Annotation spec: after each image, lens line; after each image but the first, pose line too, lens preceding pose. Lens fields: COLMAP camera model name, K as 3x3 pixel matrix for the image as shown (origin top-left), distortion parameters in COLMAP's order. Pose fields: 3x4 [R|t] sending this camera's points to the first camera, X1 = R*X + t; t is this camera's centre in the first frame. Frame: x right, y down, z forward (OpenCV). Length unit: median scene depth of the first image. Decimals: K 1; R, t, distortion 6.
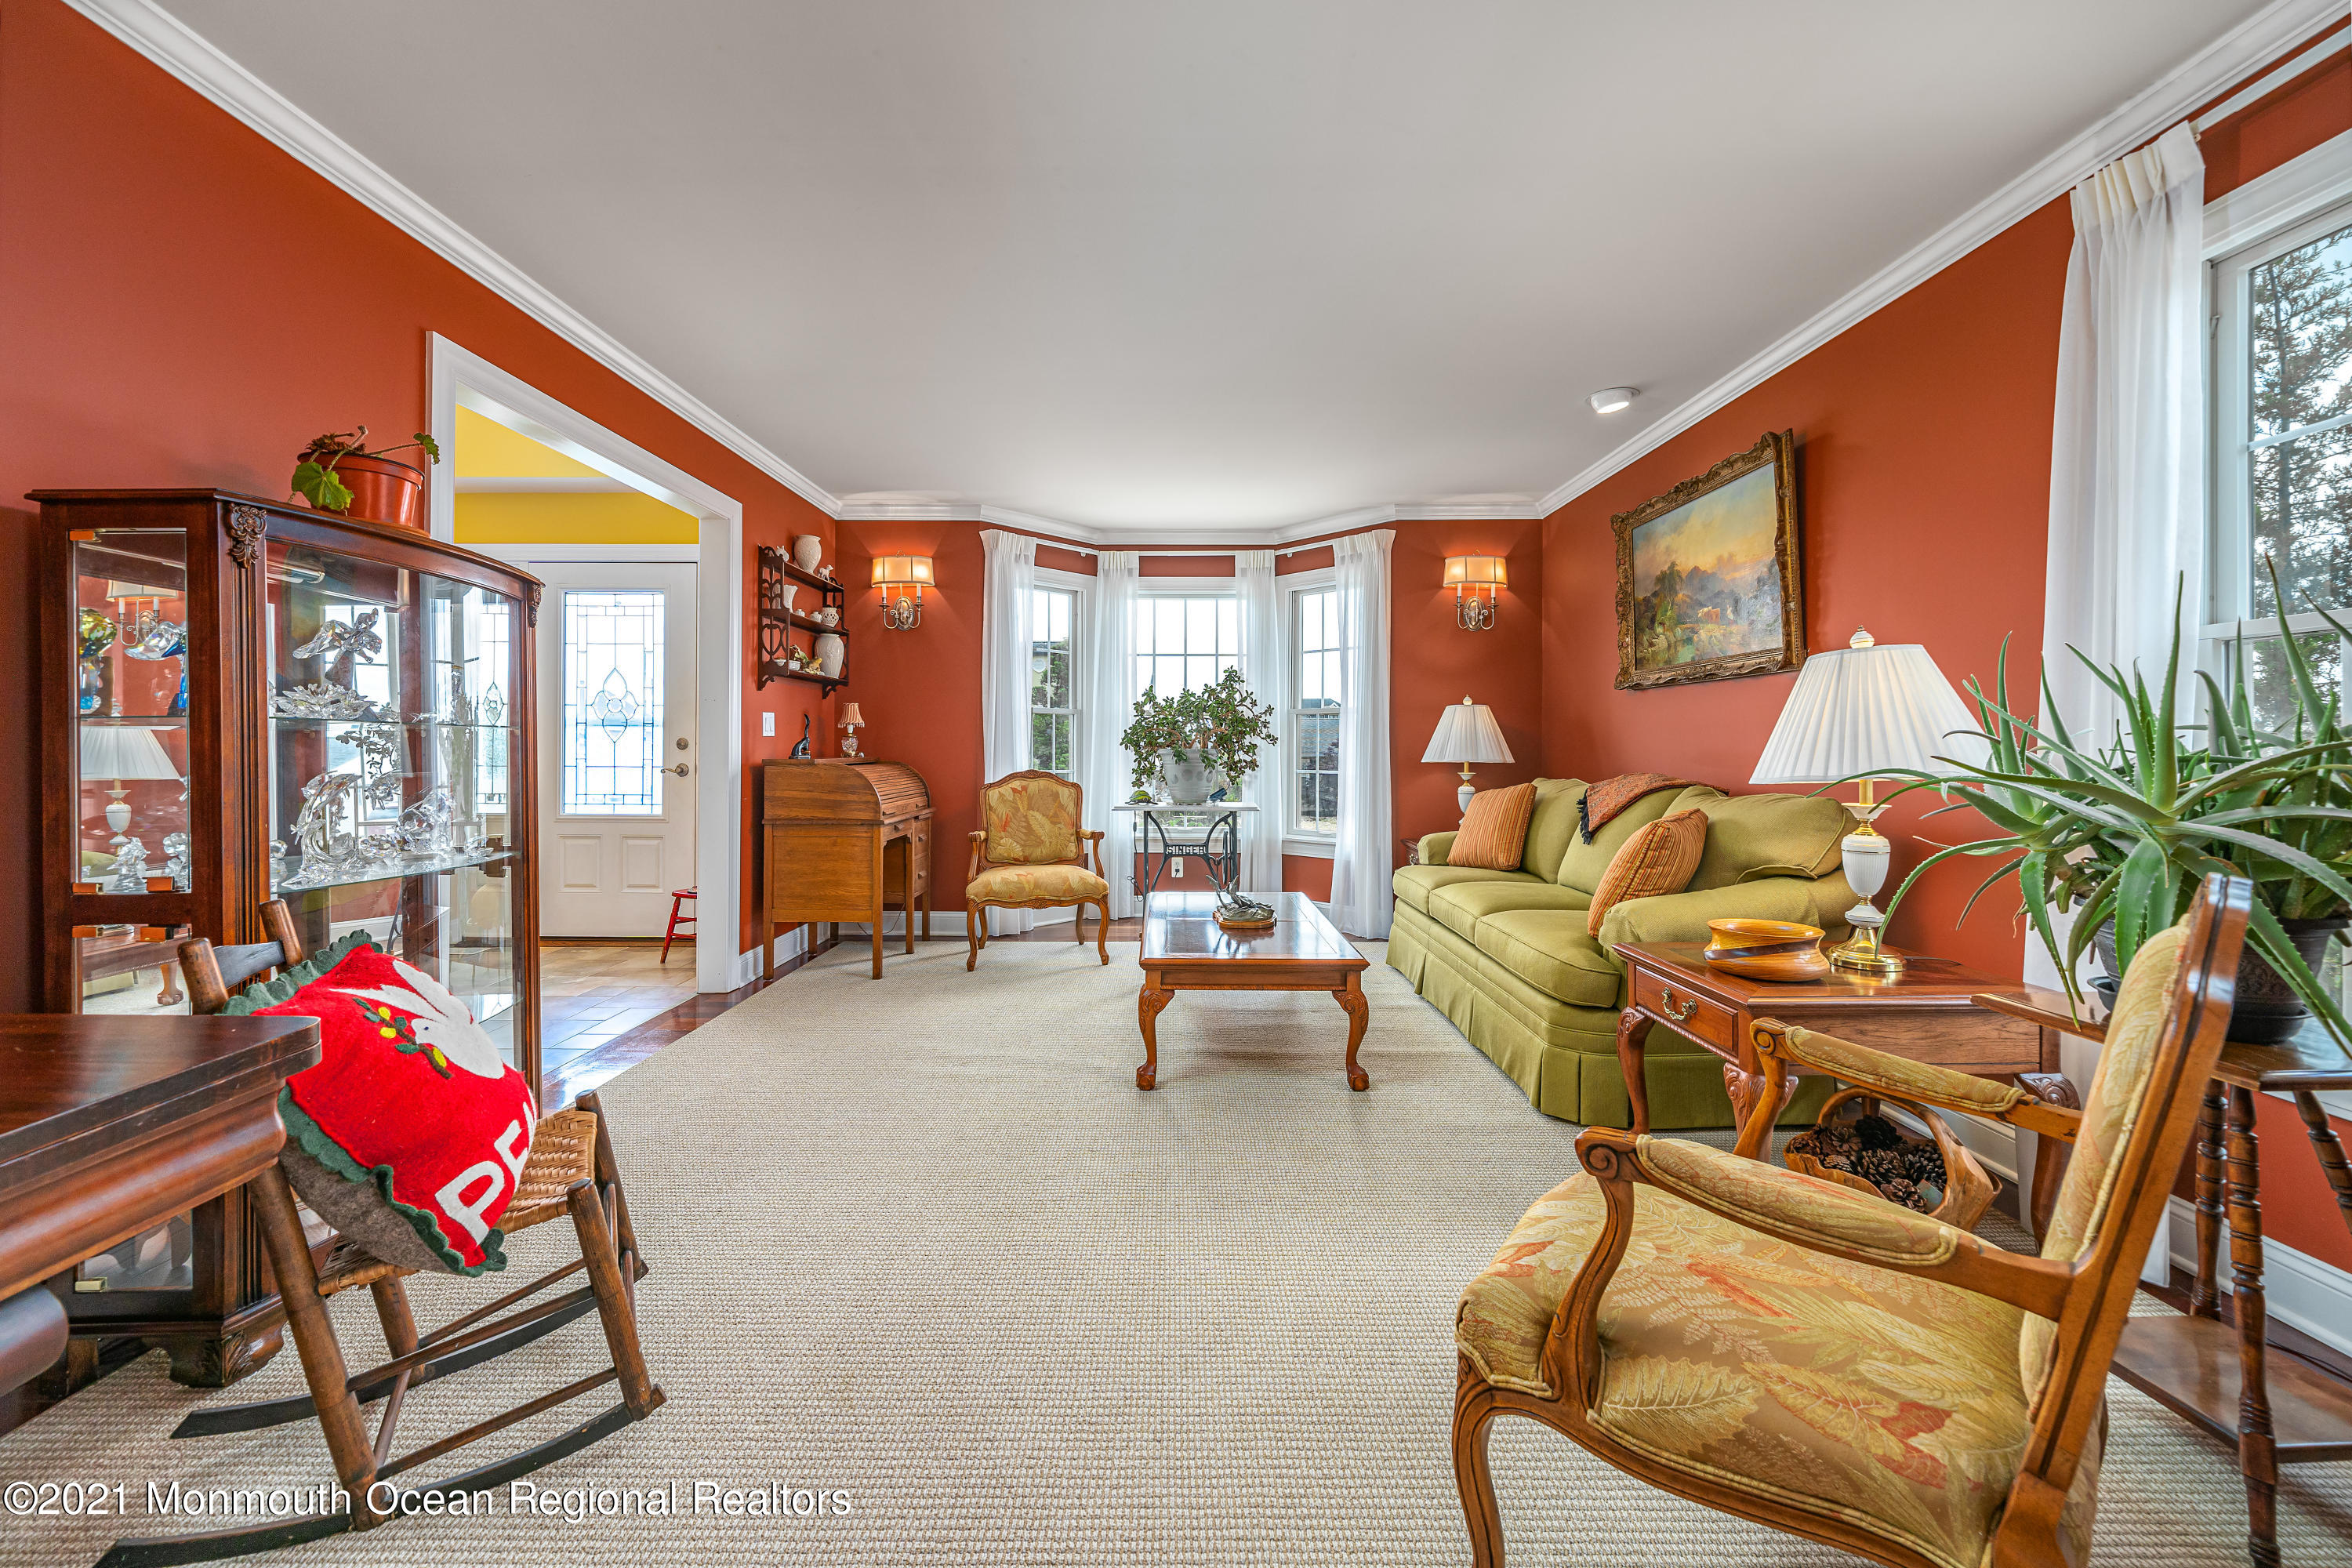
lens RADIAL K [[927.2, 0, 1155.4], [0, 927.2, 751.5], [0, 0, 1]] dist [-0.010400, -0.000021]
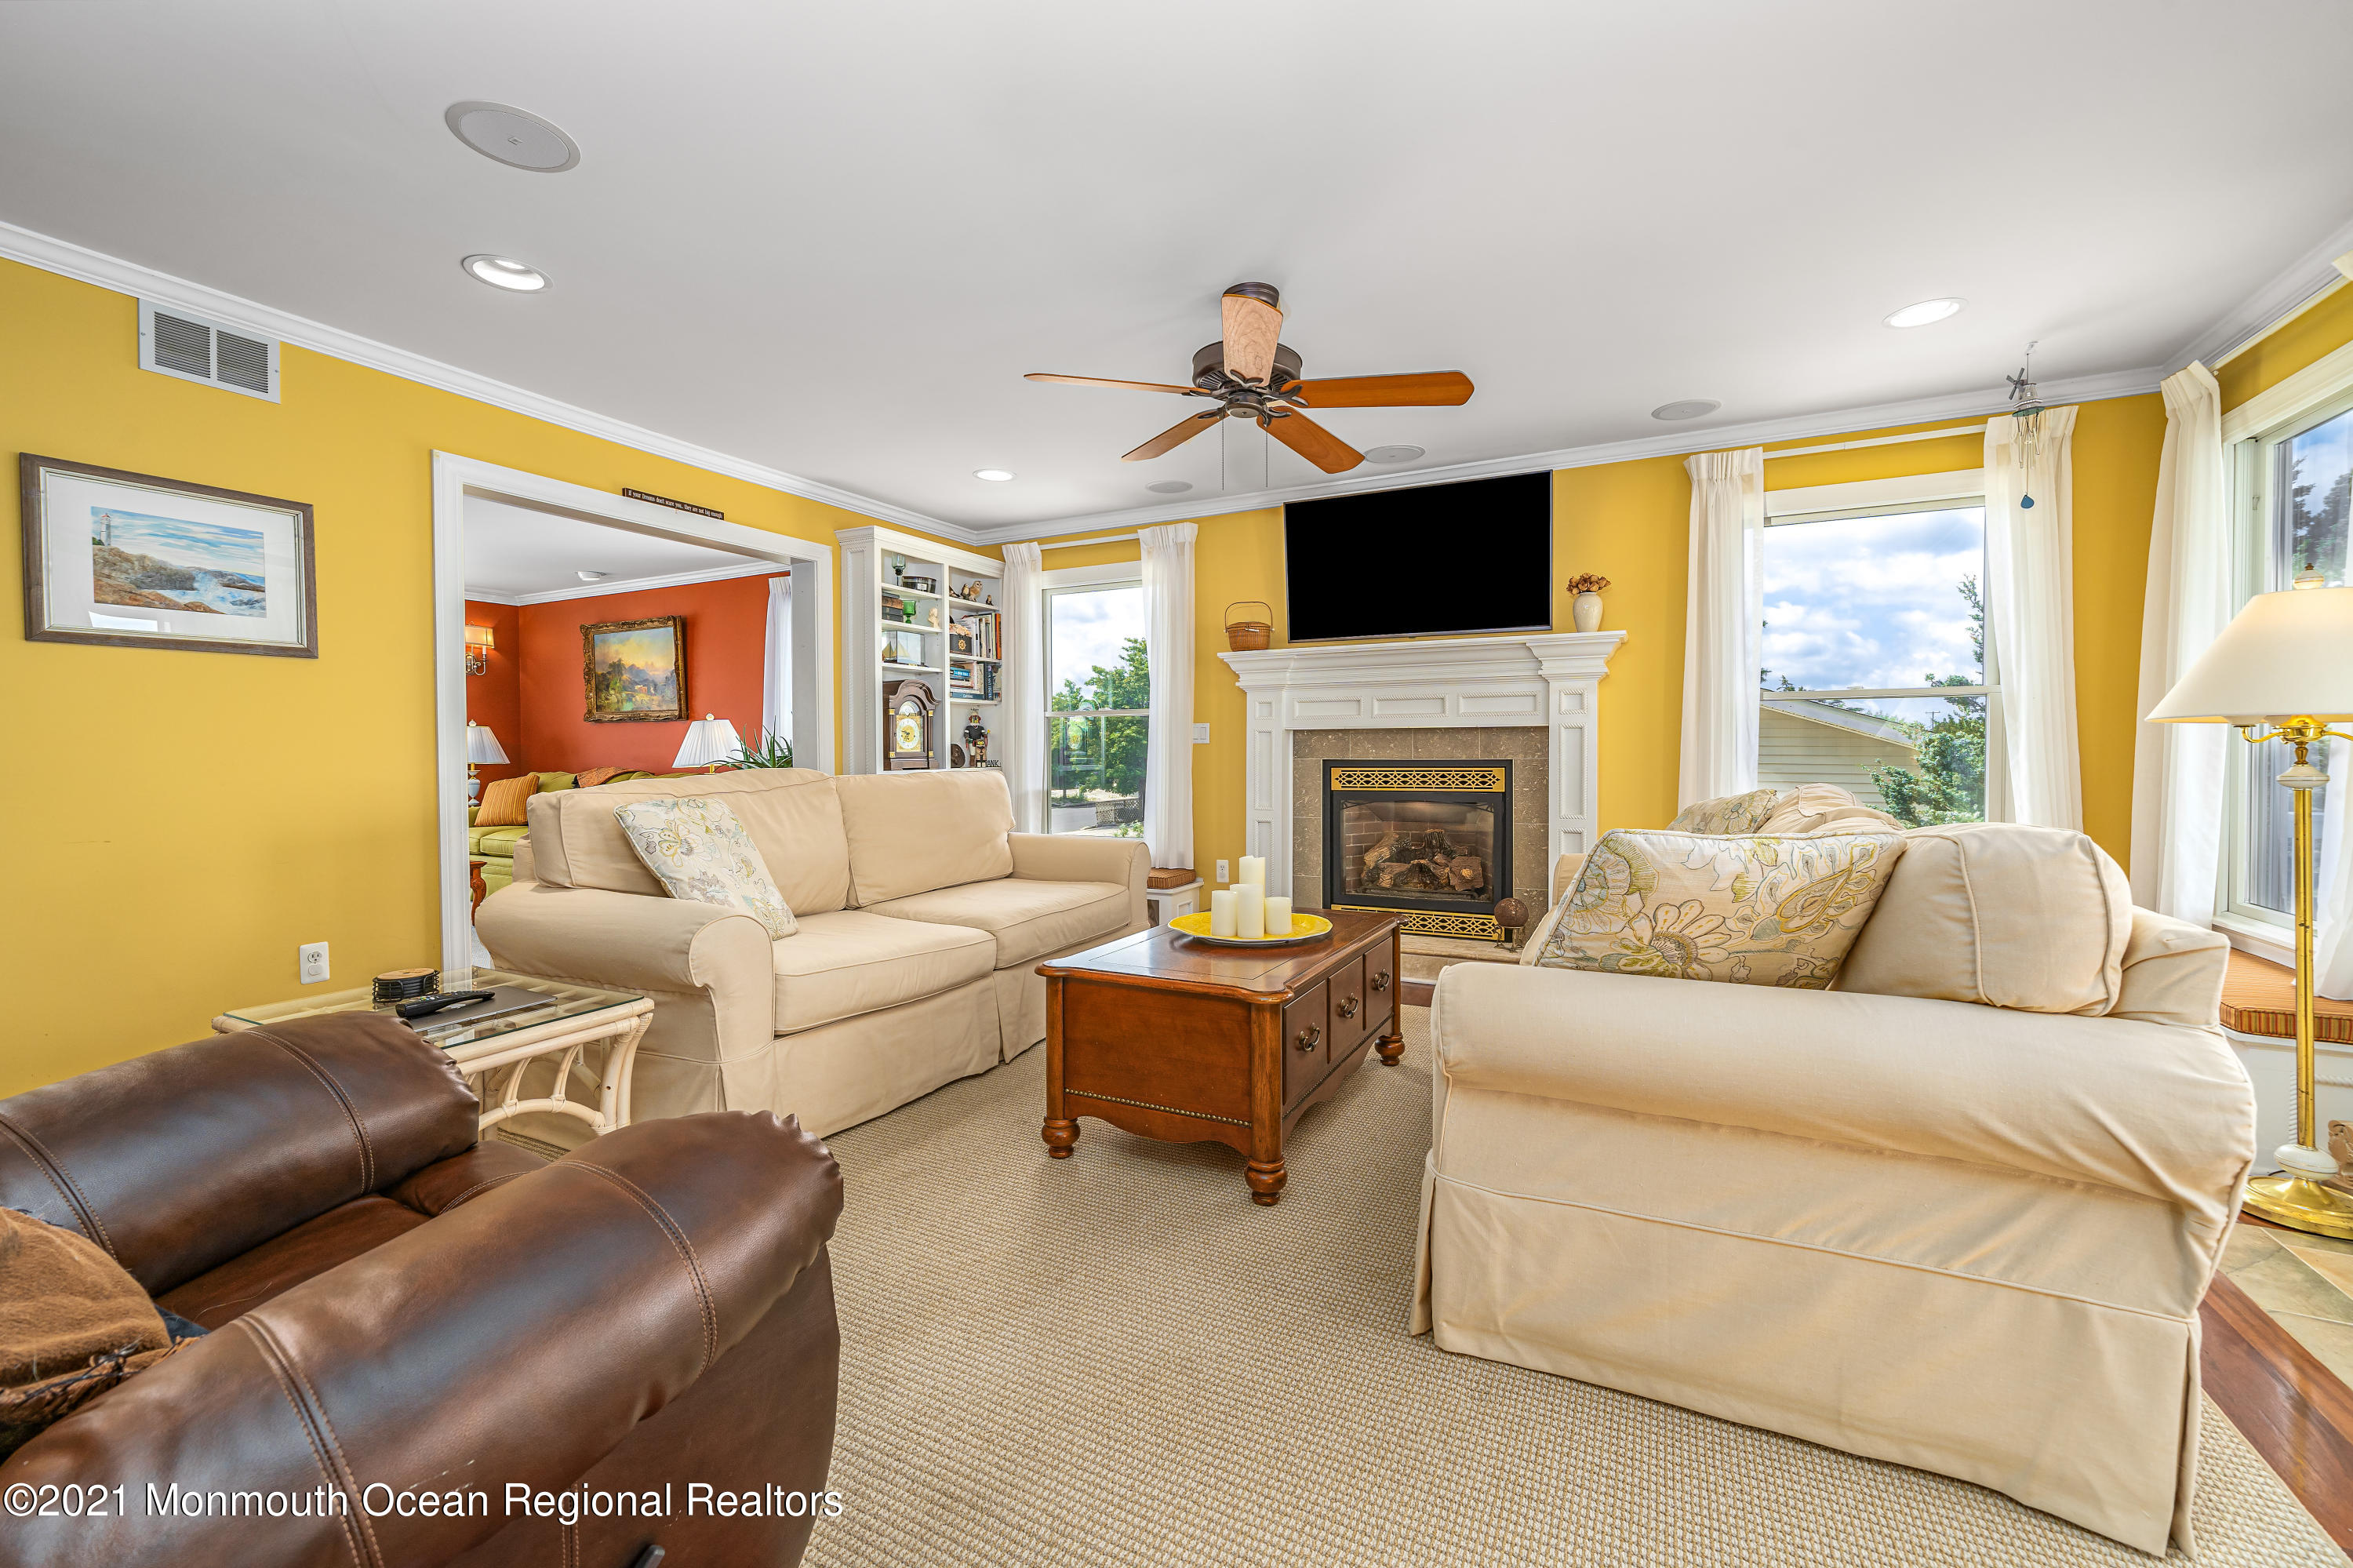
lens RADIAL K [[927.6, 0, 1155.9], [0, 927.6, 751.5], [0, 0, 1]] dist [-0.010400, -0.000021]
pose [[0.437003, -0.008657, 0.899418, -0.677827], [0.010465, 0.999935, 0.004540, -0.006116], [-0.899399, 0.007429, 0.437065, -0.838279]]
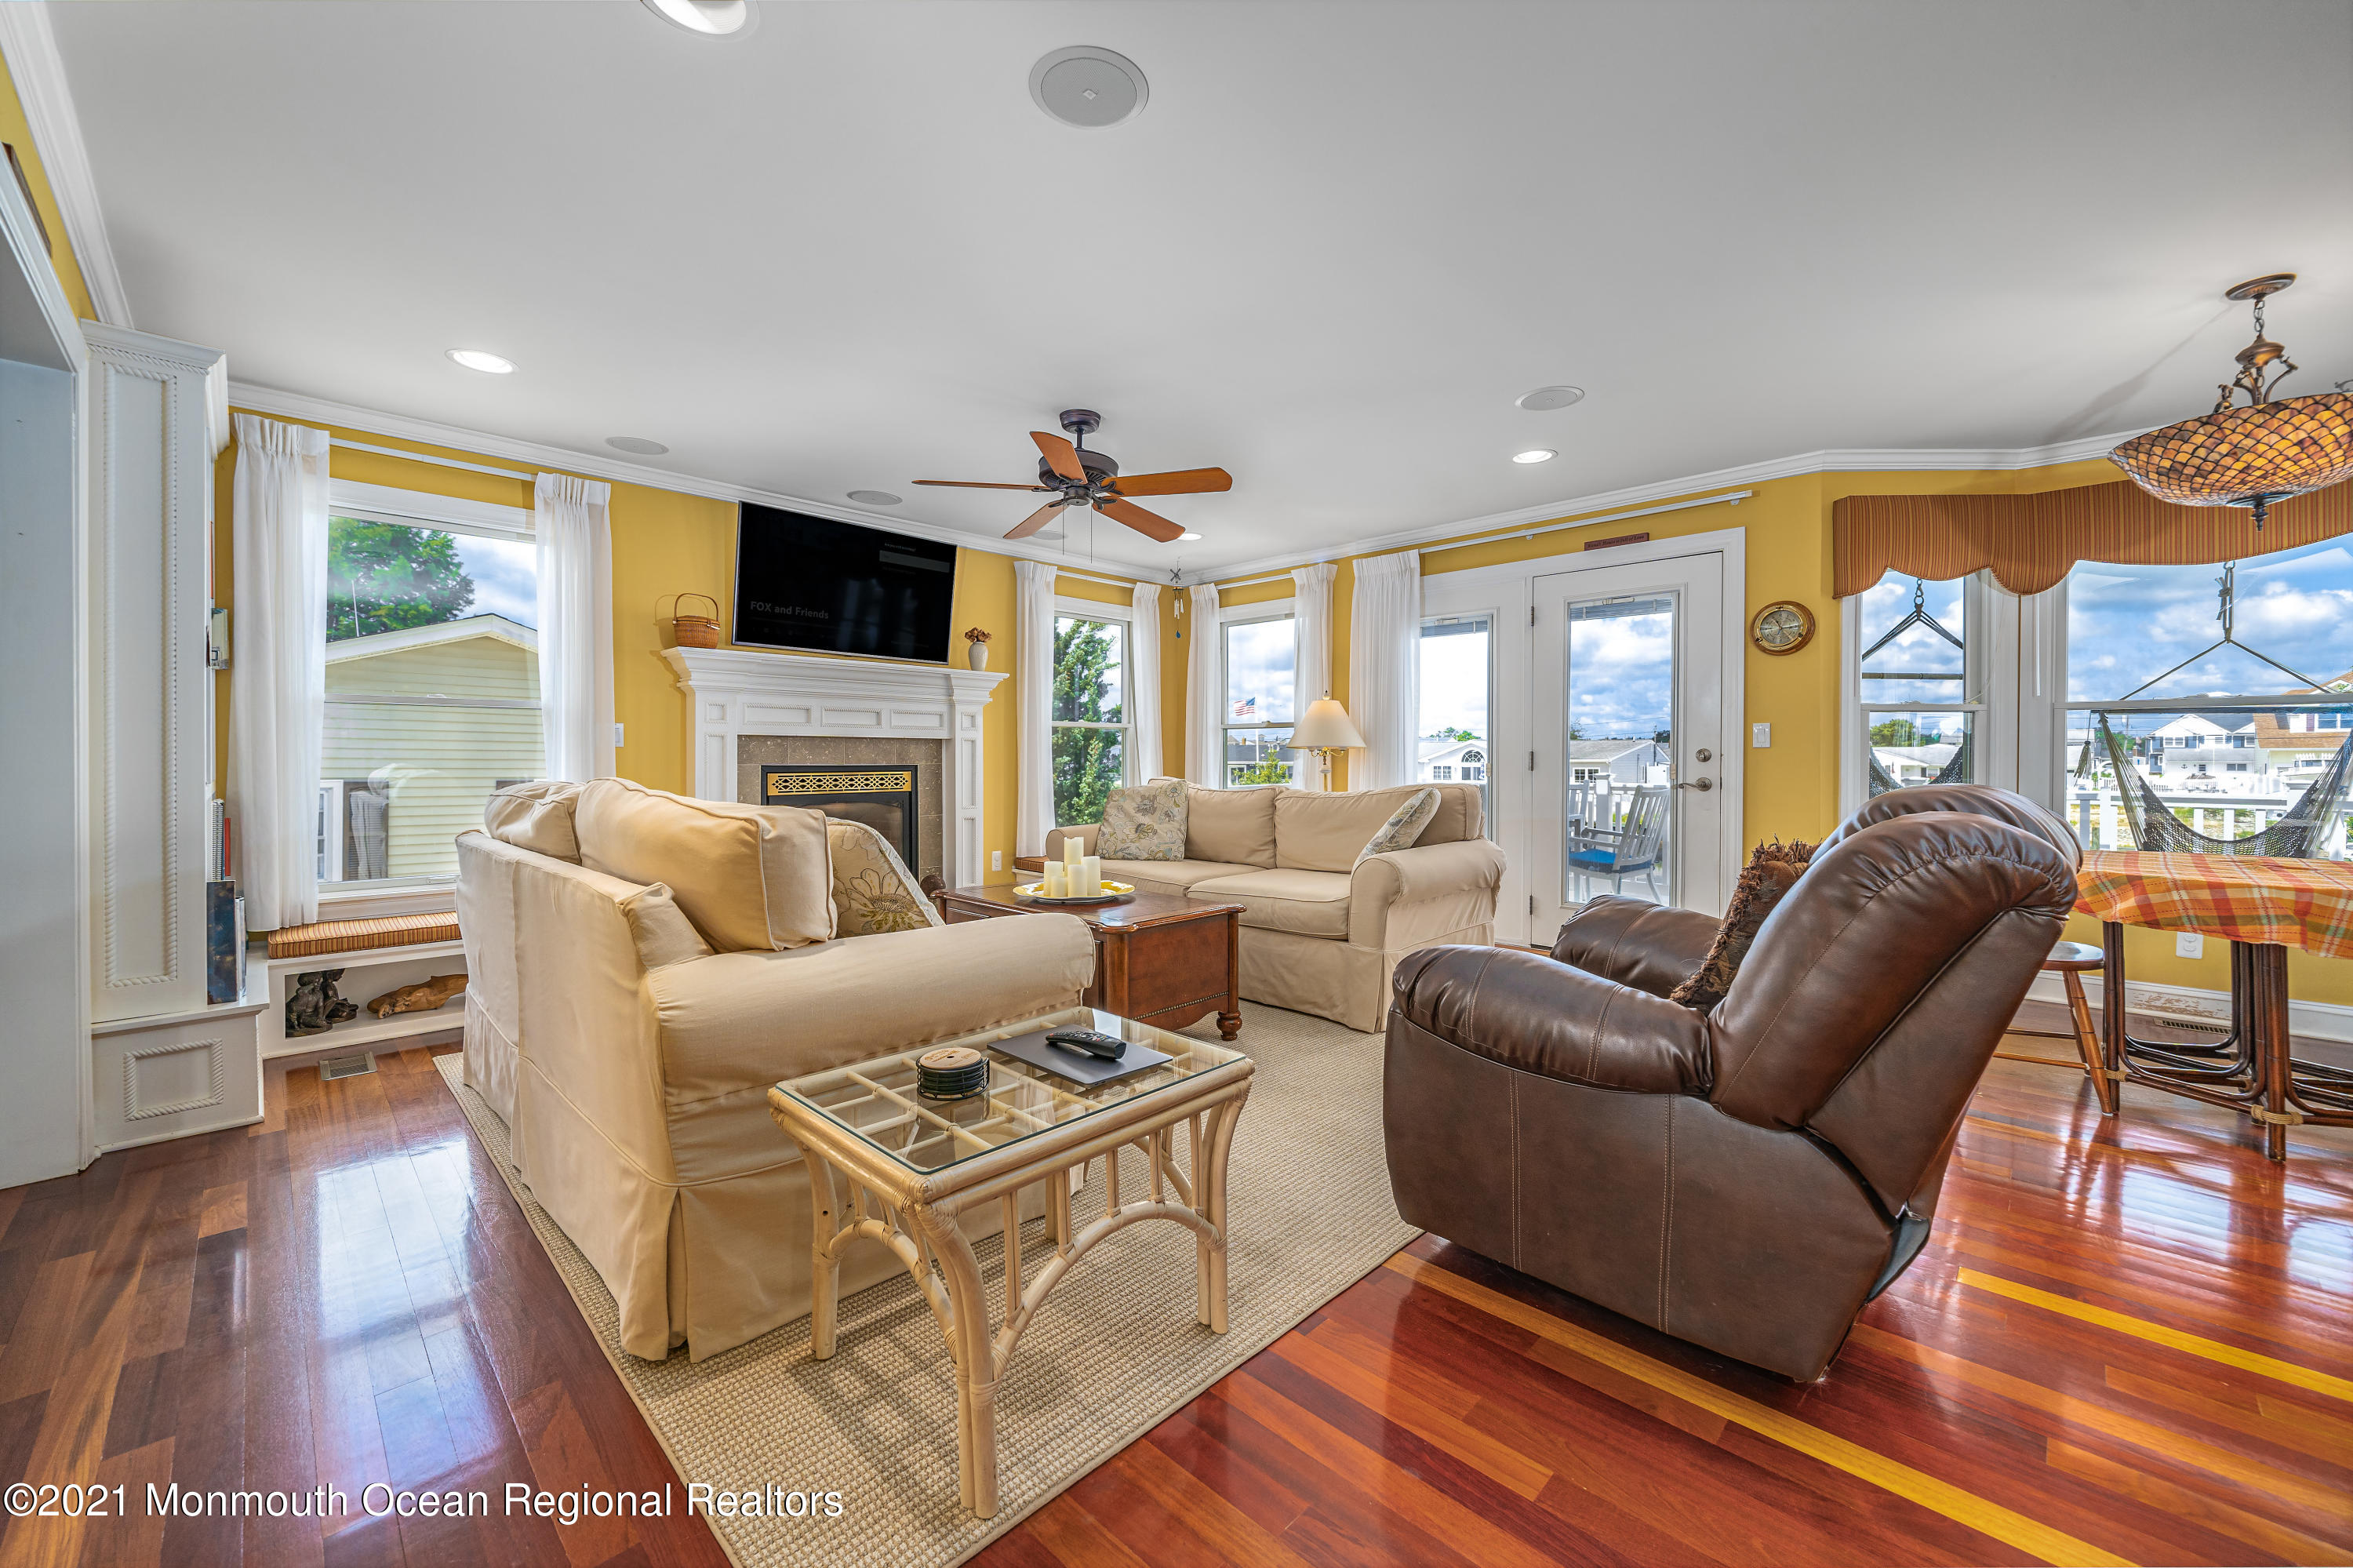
lens RADIAL K [[915.2, 0, 1147.5], [0, 915.2, 764.5], [0, 0, 1]] dist [-0.004712, 0.000072]
pose [[-0.713831, -0.004406, 0.700305, -0.693499], [0.001646, 0.999967, 0.007969, 0.002186], [-0.700317, 0.006841, -0.713800, 0.014598]]
